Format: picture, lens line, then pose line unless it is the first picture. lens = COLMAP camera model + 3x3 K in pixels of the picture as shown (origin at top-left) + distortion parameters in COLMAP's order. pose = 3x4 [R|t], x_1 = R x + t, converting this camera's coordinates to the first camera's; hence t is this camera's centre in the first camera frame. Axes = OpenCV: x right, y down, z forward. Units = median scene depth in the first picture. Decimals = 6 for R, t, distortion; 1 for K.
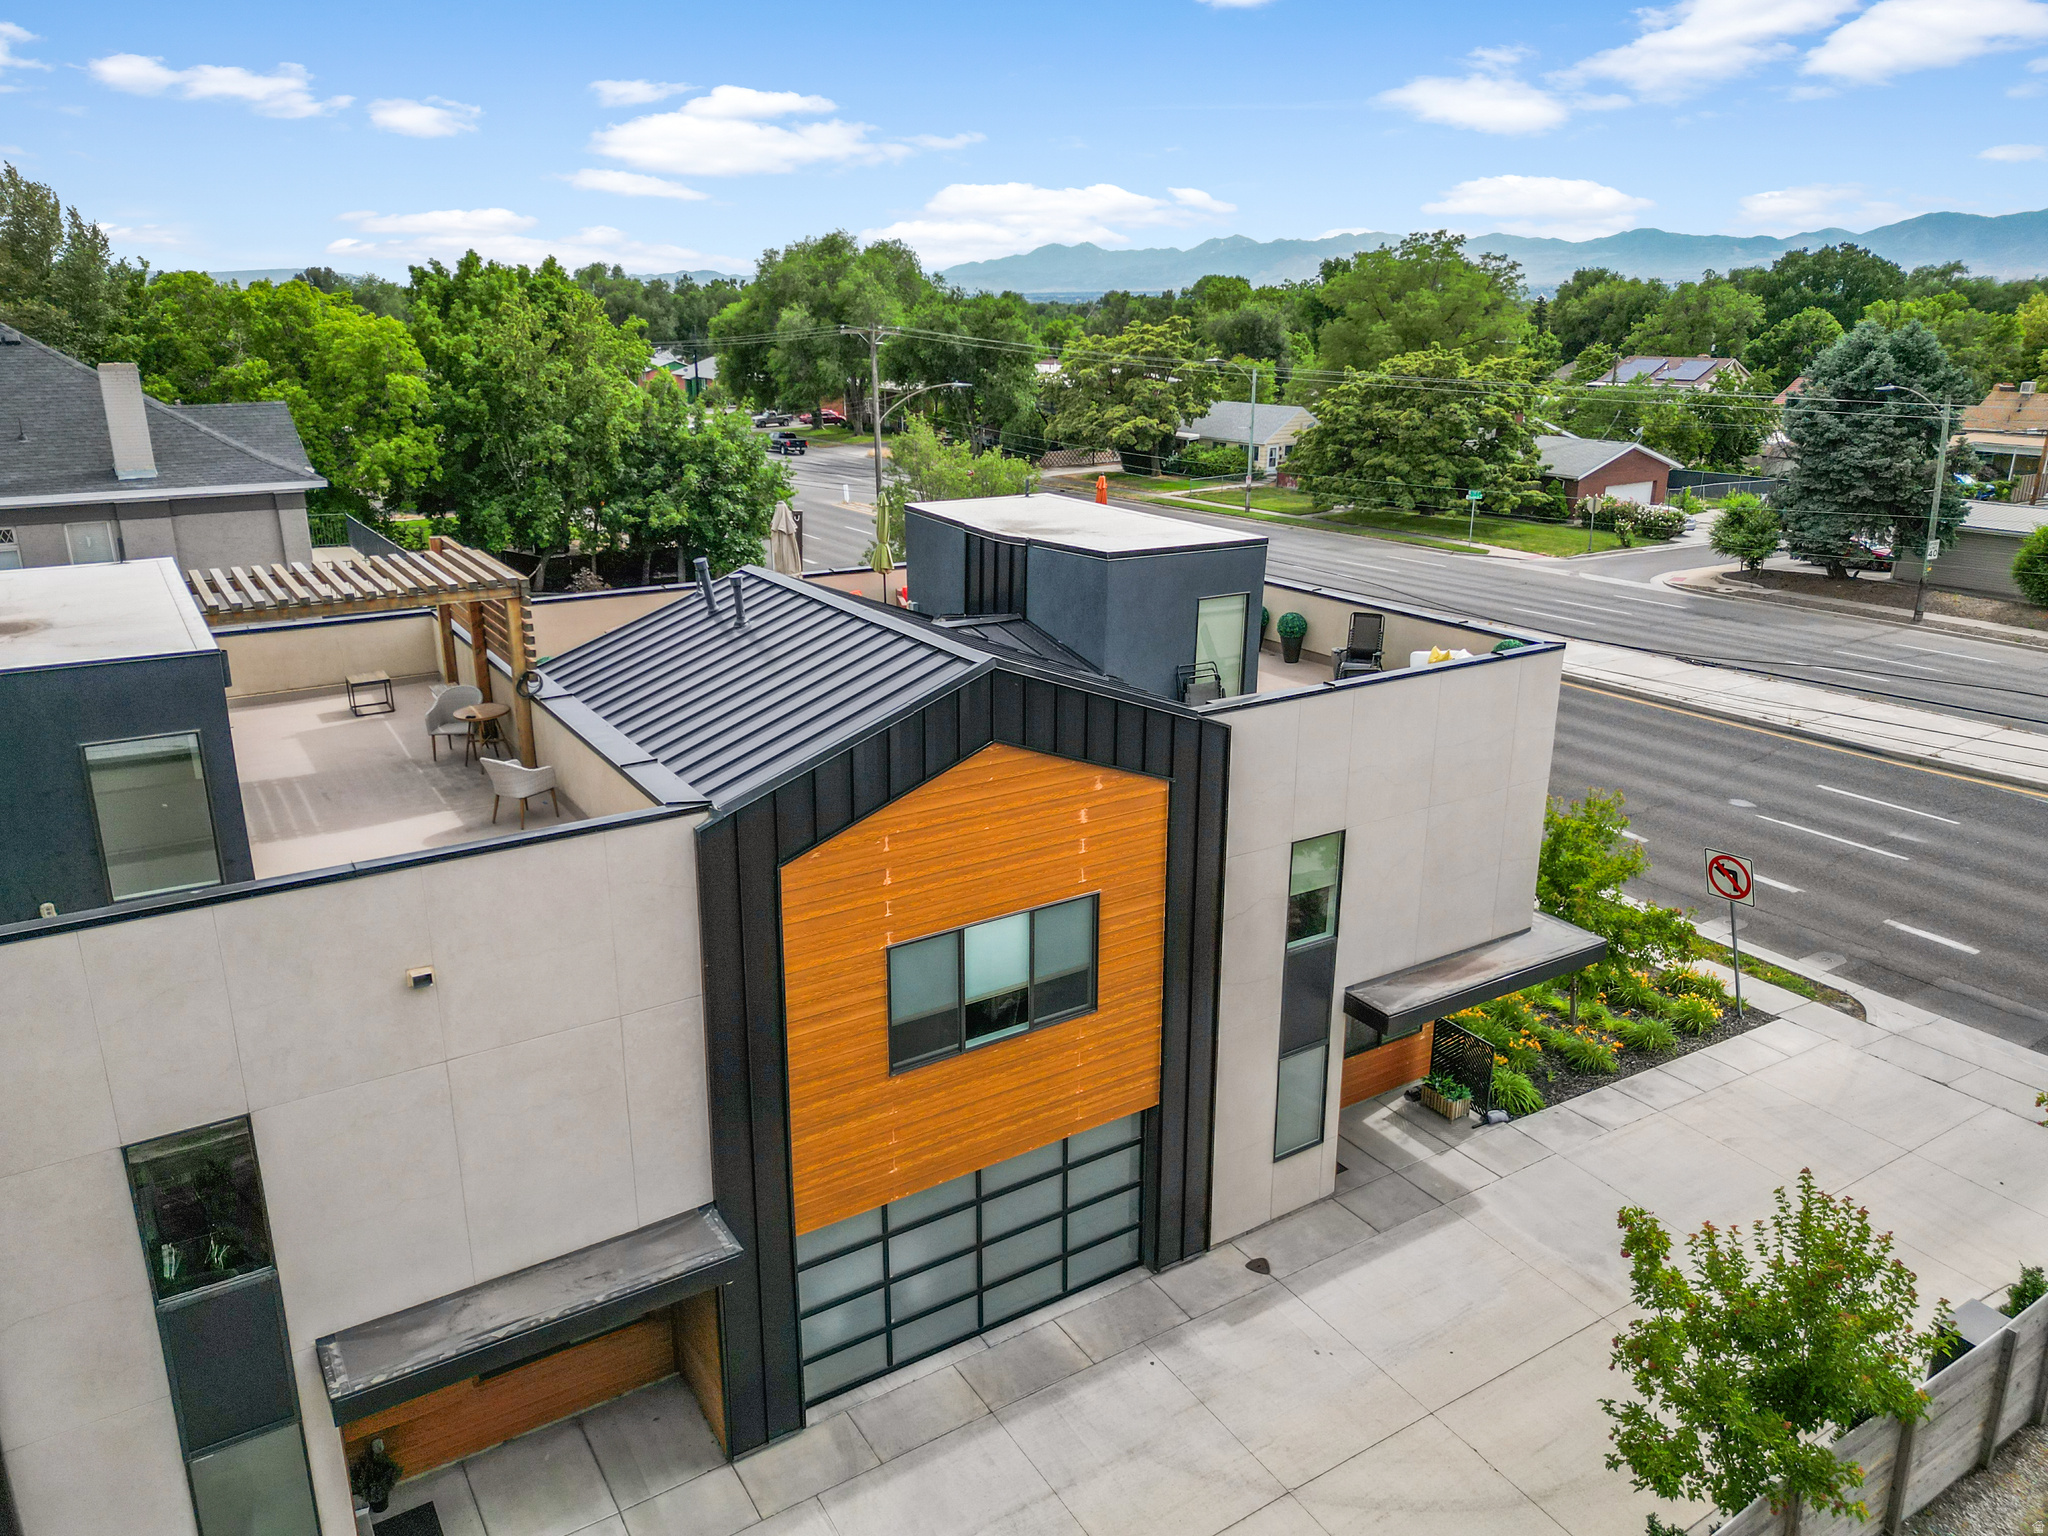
lens RADIAL K [[1429.1, 0, 1024.0], [0, 1429.1, 768.0], [0, 0, 1]] dist [0.073544, -0.065203]
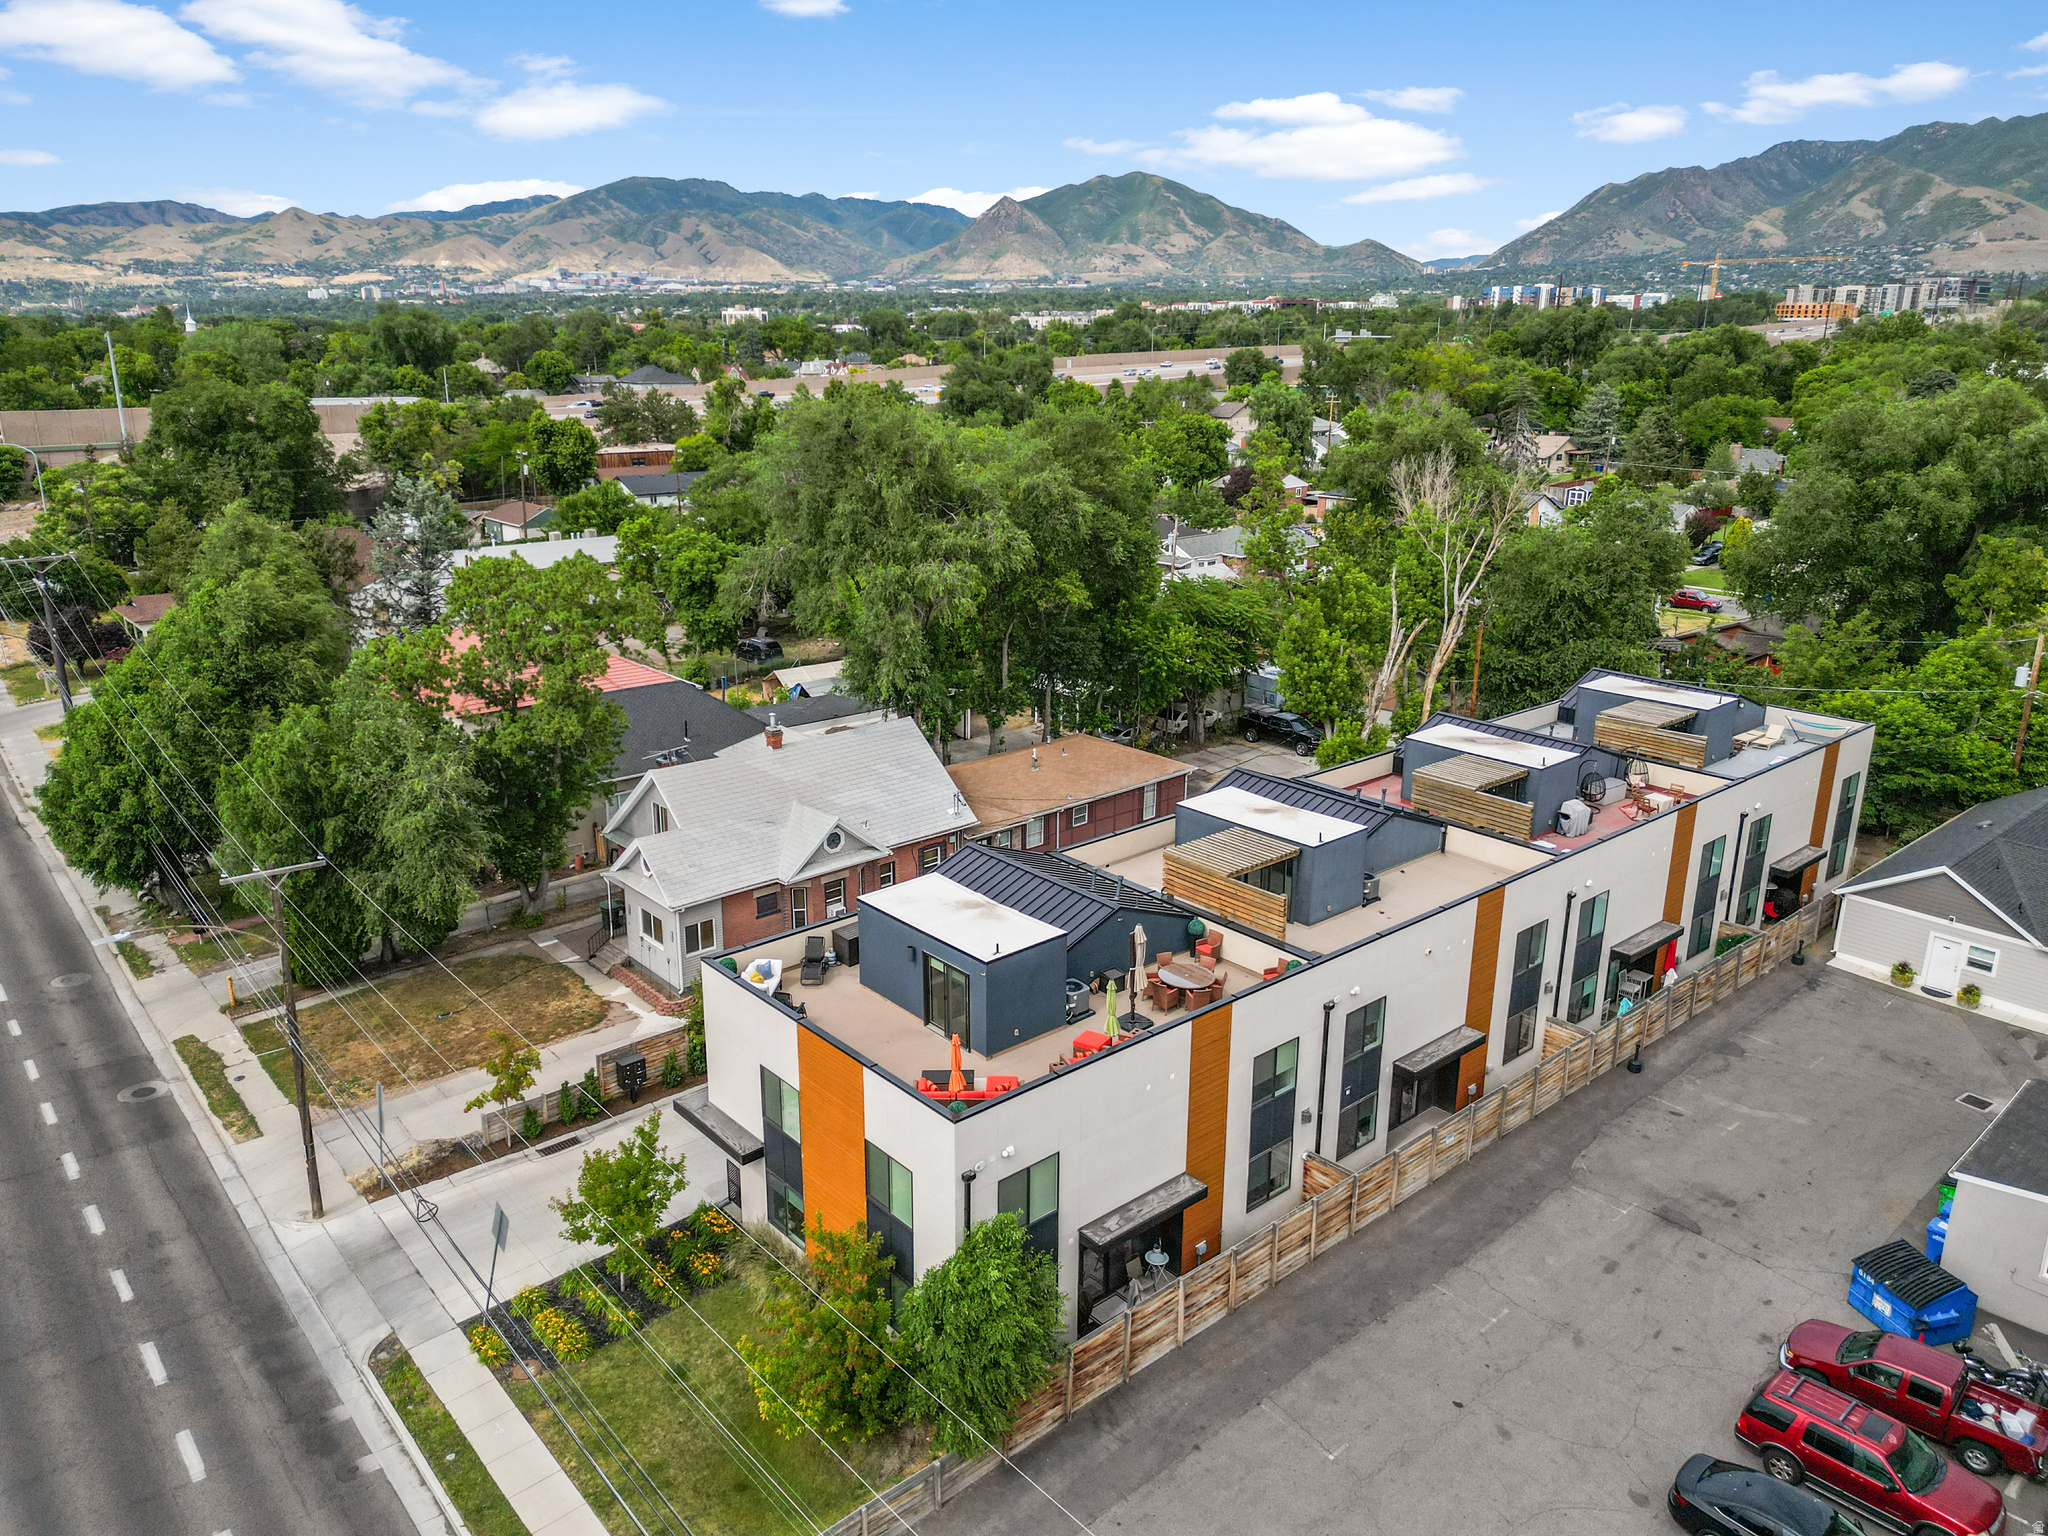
lens RADIAL K [[1429.1, 0, 1024.0], [0, 1429.1, 768.0], [0, 0, 1]] dist [0.073544, -0.065203]
pose [[-0.989073, 0.038968, -0.142181, 0.233368], [-0.050155, 0.817960, 0.573085, -1.583710], [0.138630, 0.573954, -0.807068, 2.753369]]
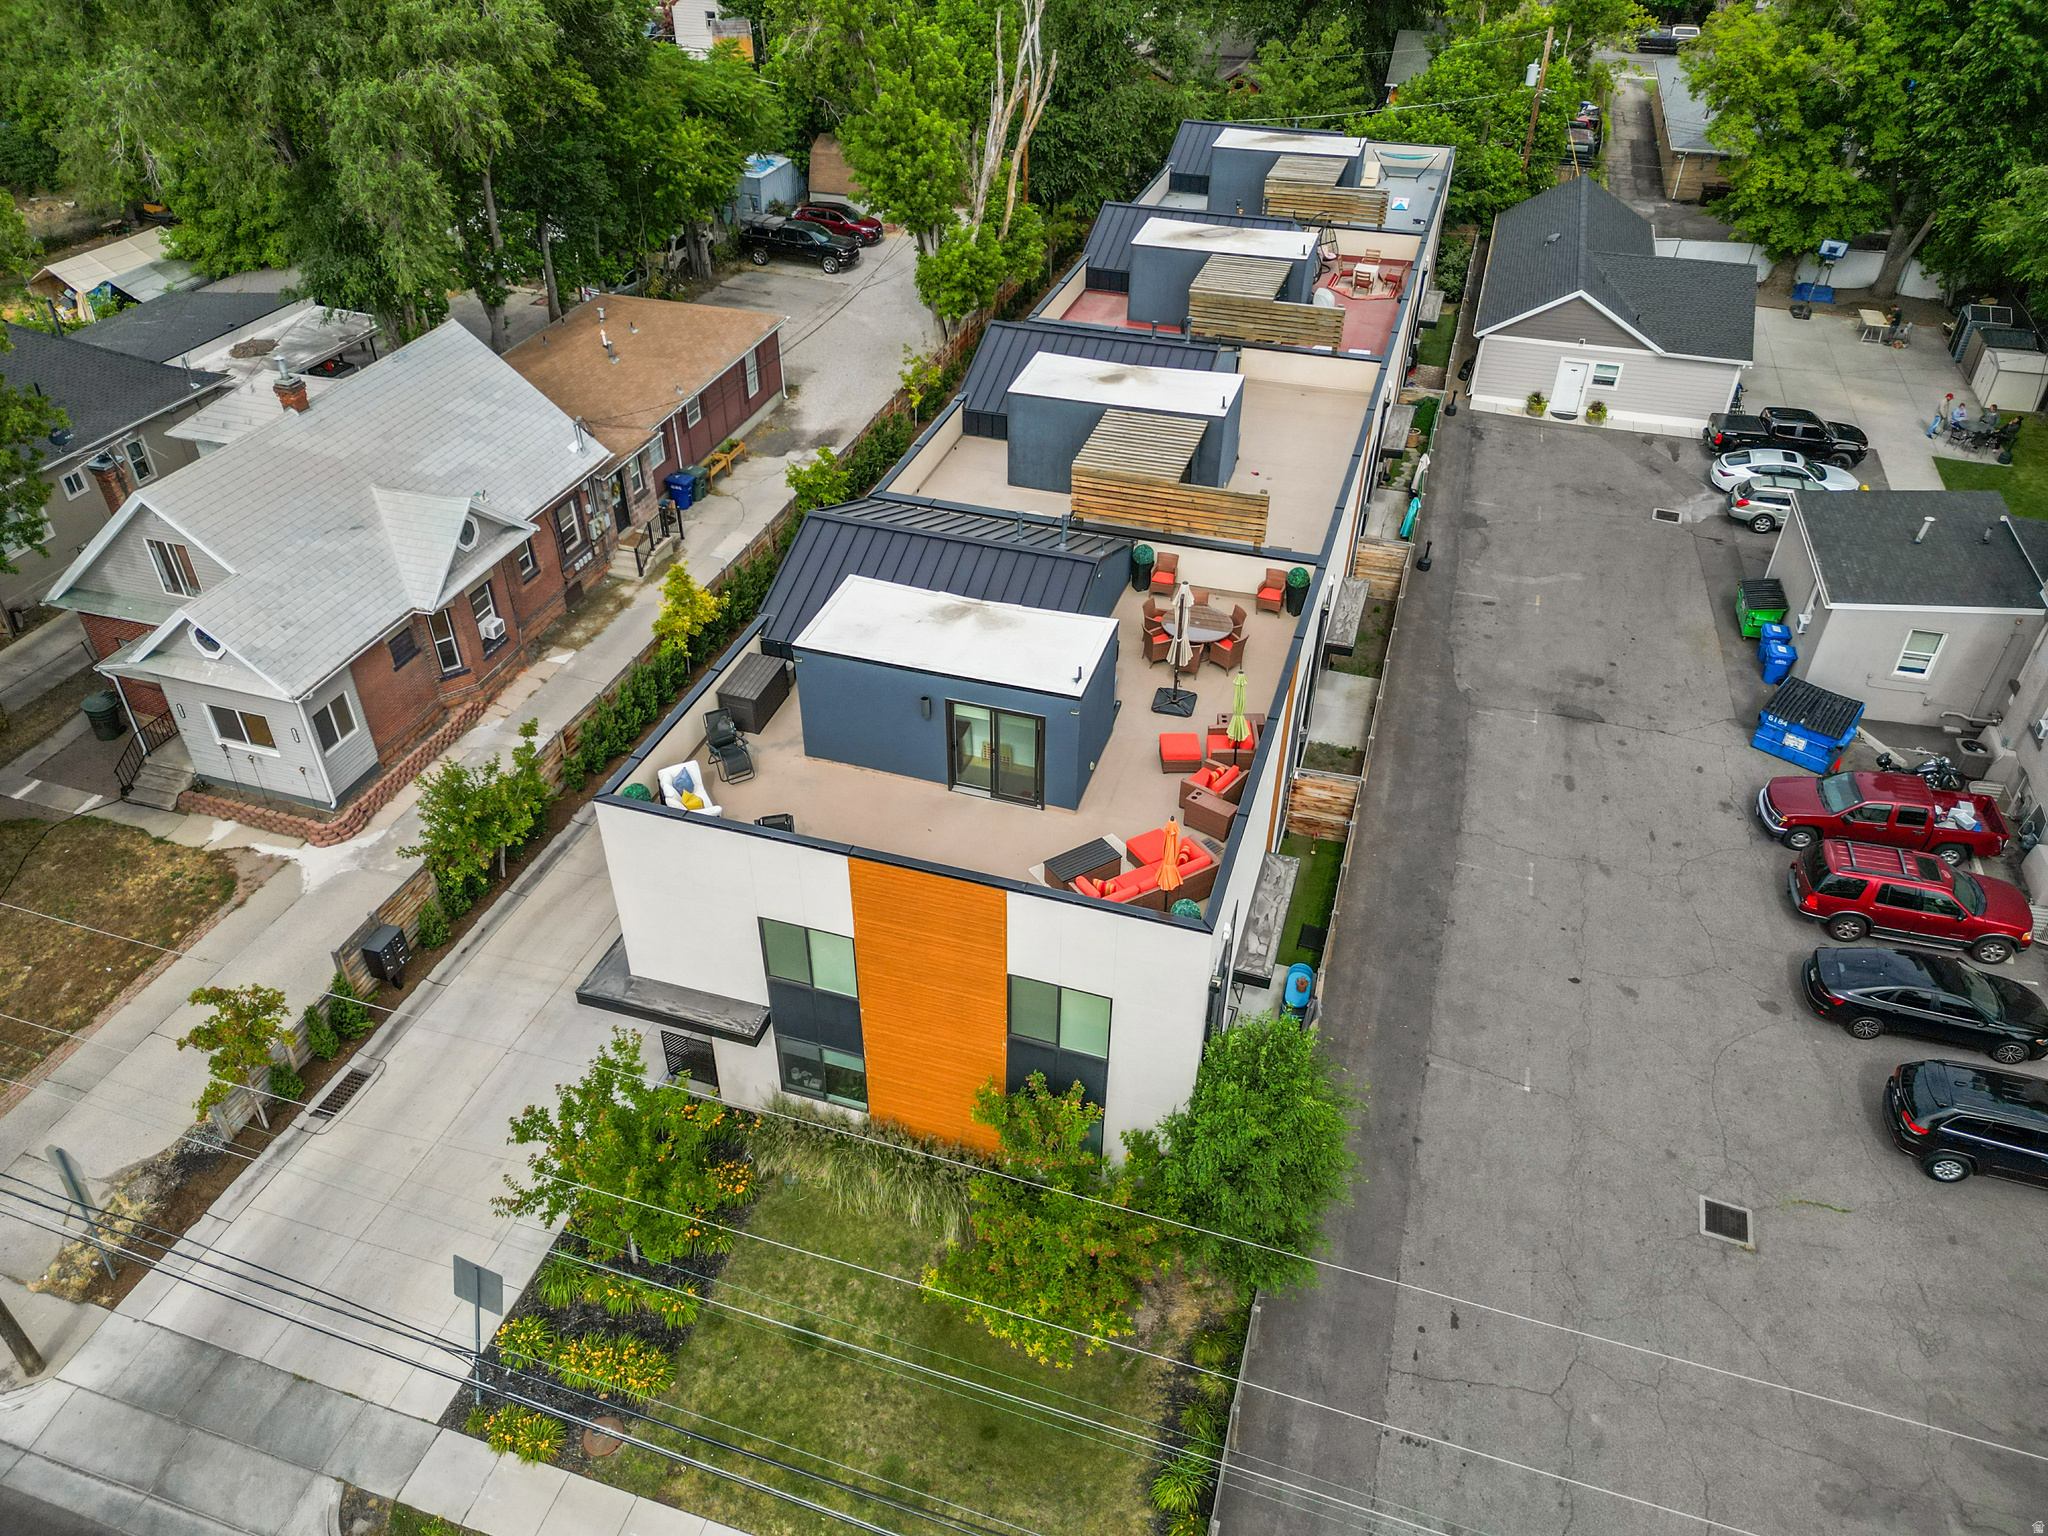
lens RADIAL K [[1435.8, 0, 1021.2], [0, 1435.8, 755.4], [0, 0, 1]] dist [0.073889, -0.070307]
pose [[-0.769560, 0.376166, -0.516020, 0.808045], [-0.202981, 0.622074, 0.756190, -1.265101], [0.605455, 0.686676, -0.402368, 1.900342]]
